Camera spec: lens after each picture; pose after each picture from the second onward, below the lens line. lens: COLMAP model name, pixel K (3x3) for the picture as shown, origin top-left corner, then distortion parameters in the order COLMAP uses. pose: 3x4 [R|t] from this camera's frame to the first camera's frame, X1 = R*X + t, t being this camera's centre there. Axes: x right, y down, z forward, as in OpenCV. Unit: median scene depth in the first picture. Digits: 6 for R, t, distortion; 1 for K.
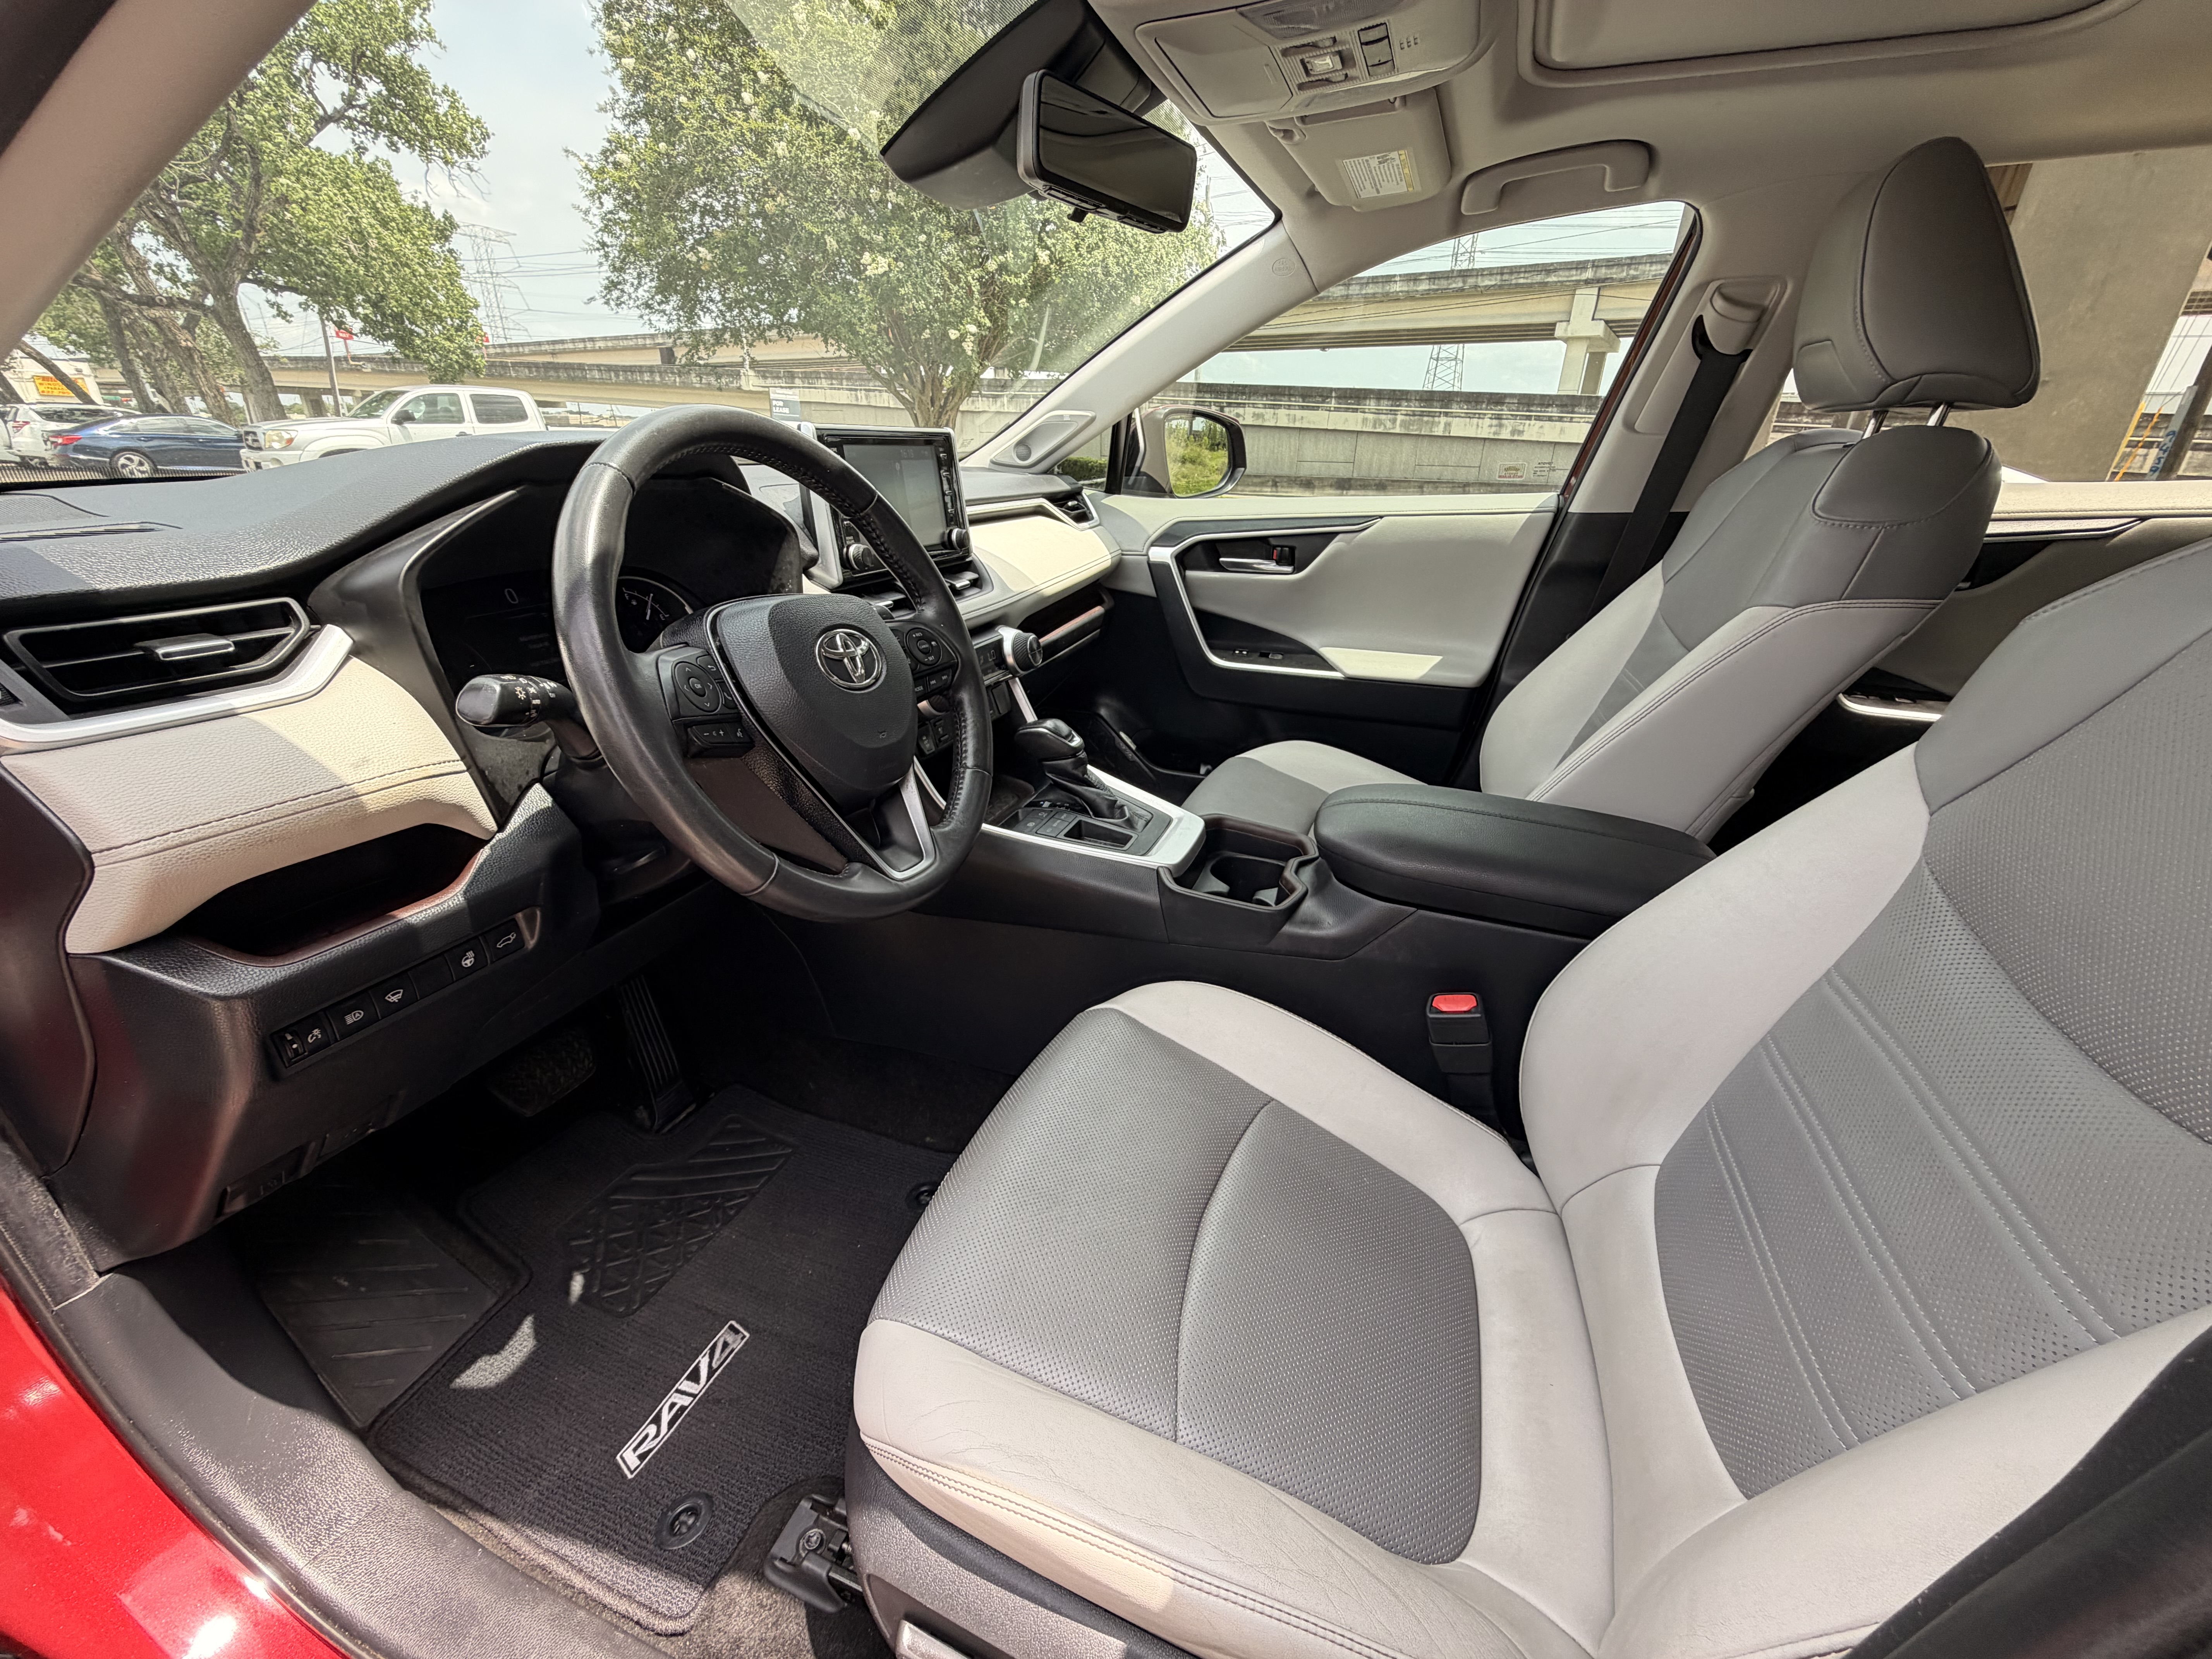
lens RADIAL K [[884.4, 0, 1096.2], [0, 884.4, 825.6], [0, 0, 1]] dist [-0.000491, 0.000312]
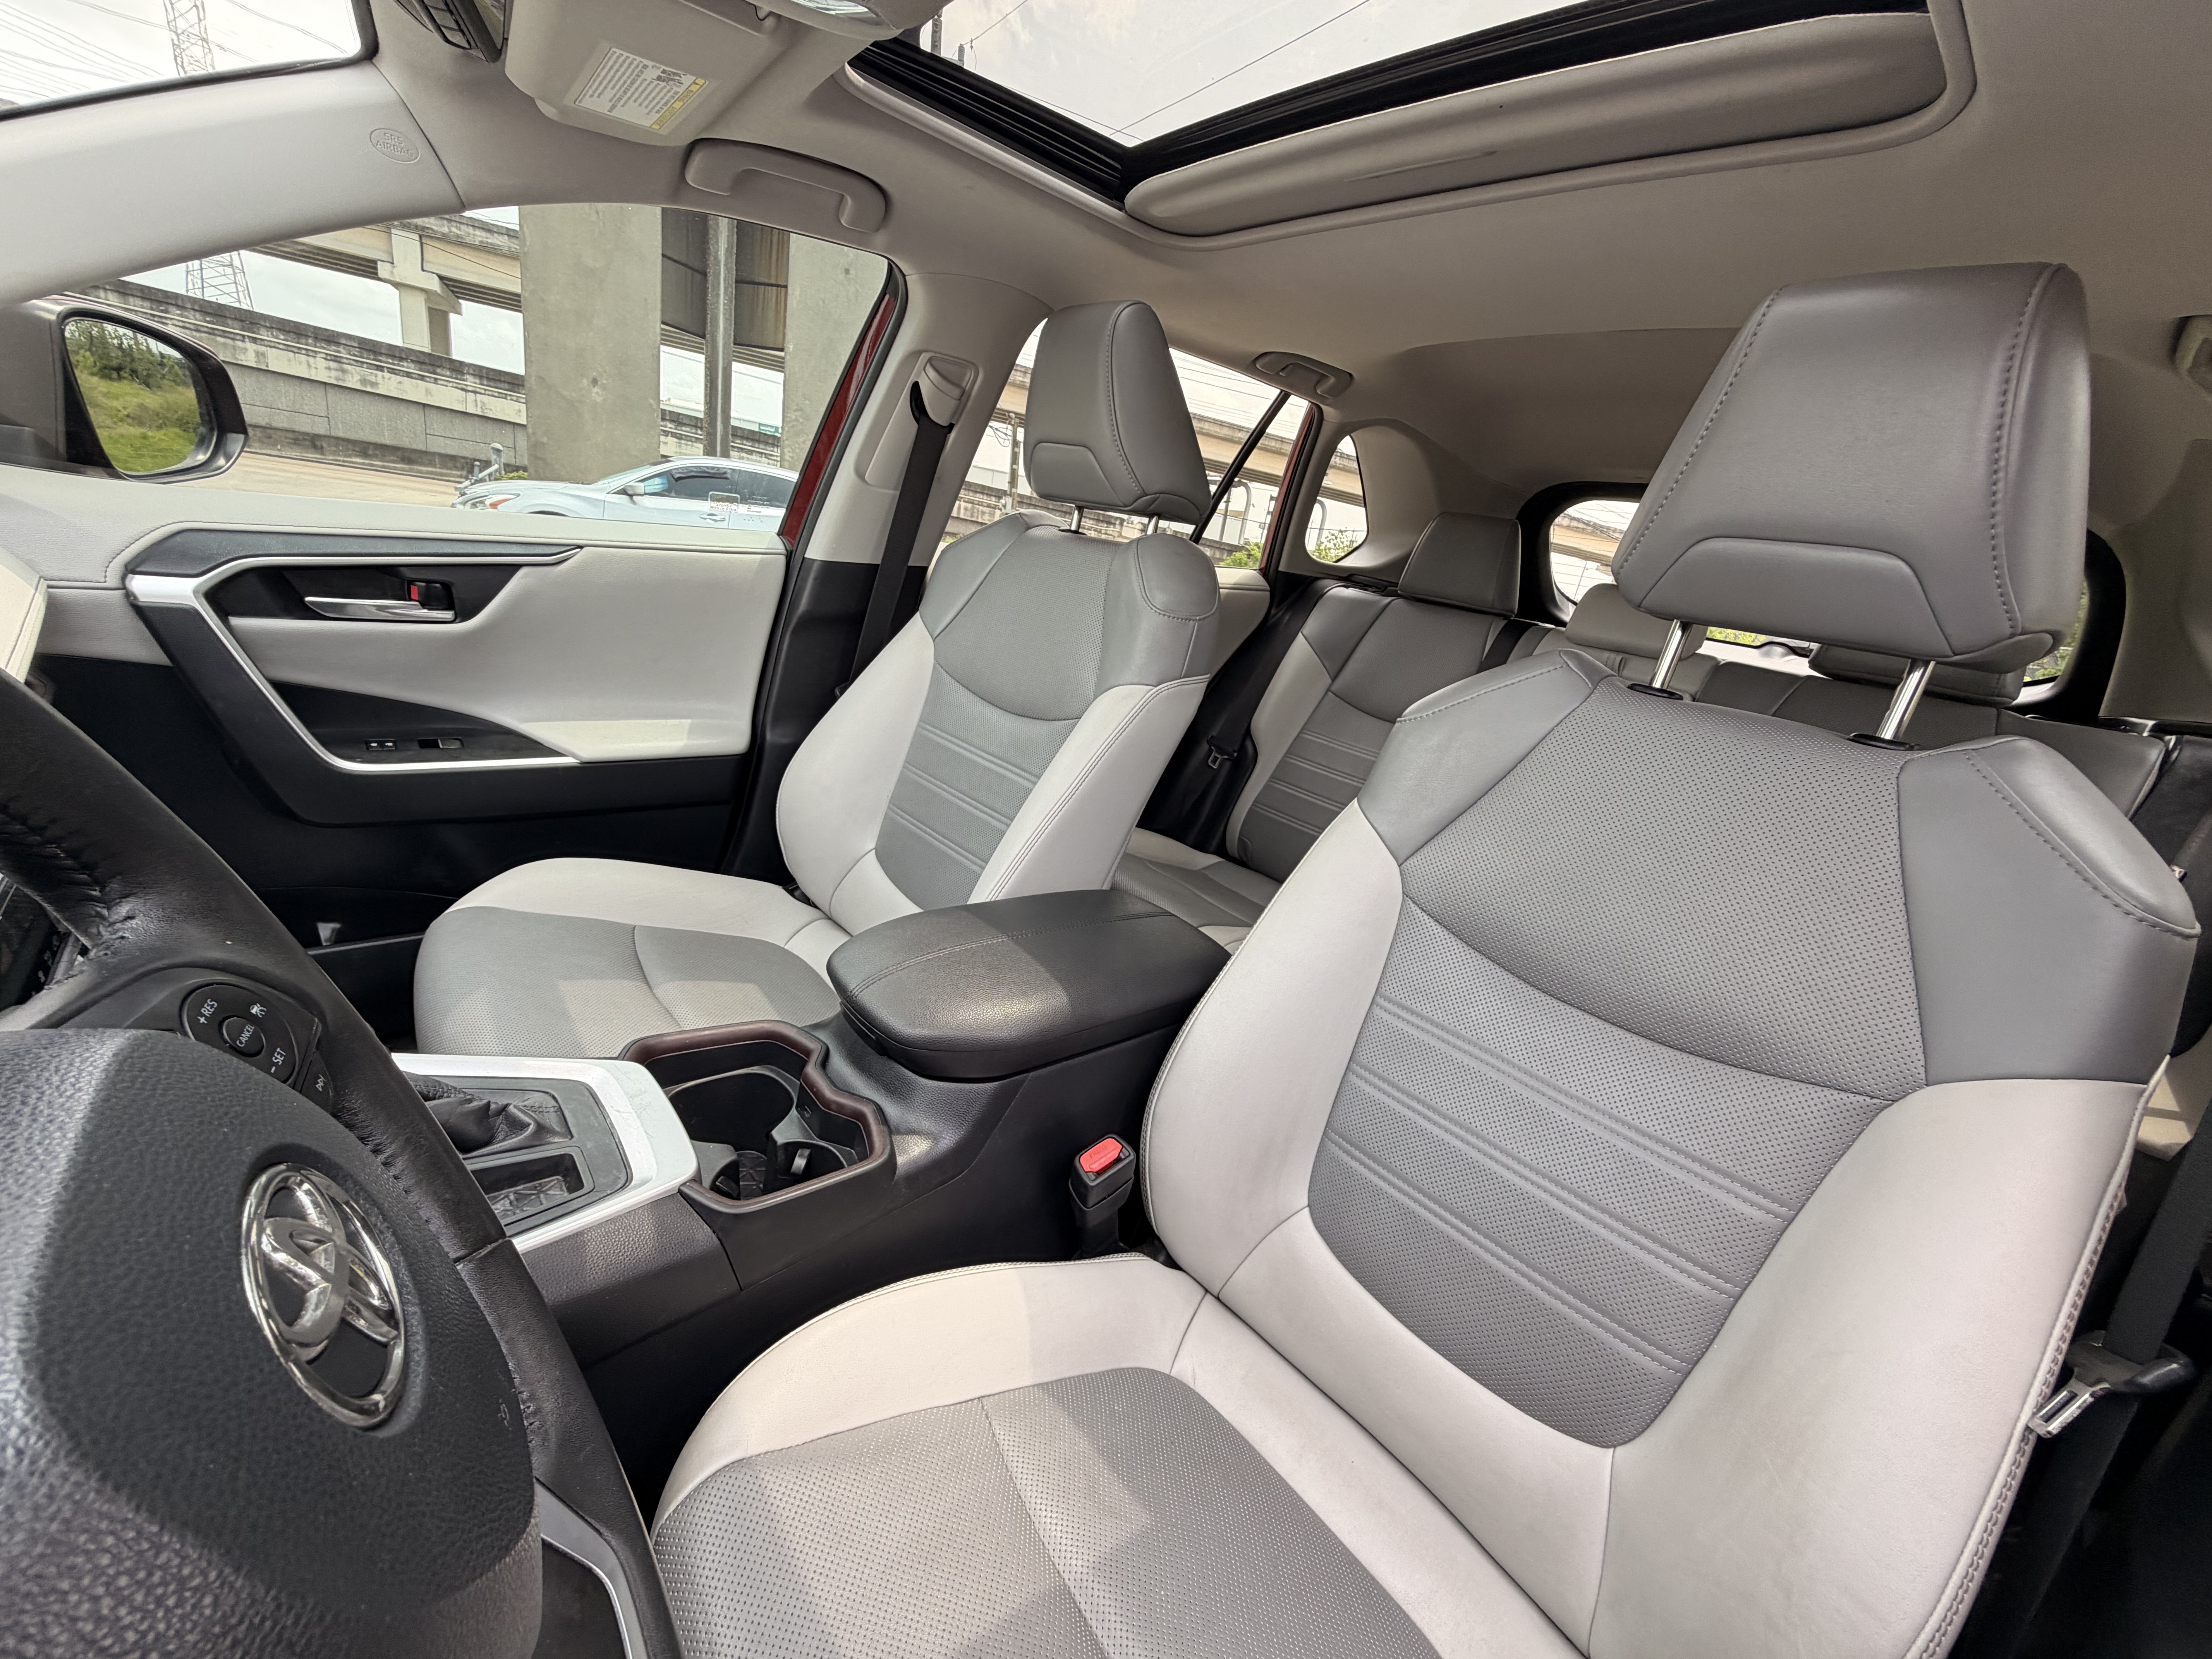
lens RADIAL K [[884.4, 0, 1096.2], [0, 884.4, 825.6], [0, 0, 1]] dist [-0.000491, 0.000312]
pose [[0.478700, -0.219025, 0.850220, -0.143058], [0.201283, 0.969969, 0.136546, -0.124179], [-0.854594, 0.105770, 0.508411, 0.251336]]
